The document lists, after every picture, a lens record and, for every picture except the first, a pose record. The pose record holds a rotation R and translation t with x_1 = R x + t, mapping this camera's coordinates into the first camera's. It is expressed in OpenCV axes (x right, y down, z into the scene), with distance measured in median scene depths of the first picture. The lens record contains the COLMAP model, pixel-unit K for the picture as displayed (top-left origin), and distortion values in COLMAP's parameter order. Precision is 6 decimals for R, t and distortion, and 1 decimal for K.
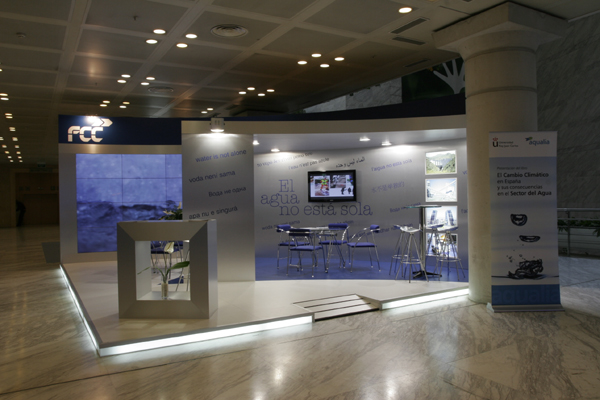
lens RADIAL K [[475.5, 0, 304.0], [0, 475.5, 199.3], [0, 0, 1]] dist [-0.069156, 0.007263]
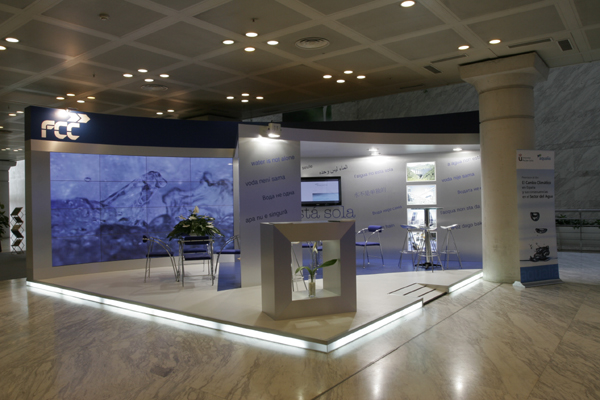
lens RADIAL K [[475.5, 0, 299.3], [0, 475.5, 199.9], [0, 0, 1]] dist [-0.069156, 0.007263]
pose [[0.922006, -0.000921, 0.387173, -0.524058], [0.006695, 0.999886, -0.013566, 0.007824], [-0.387117, 0.015100, 0.921907, 0.032400]]
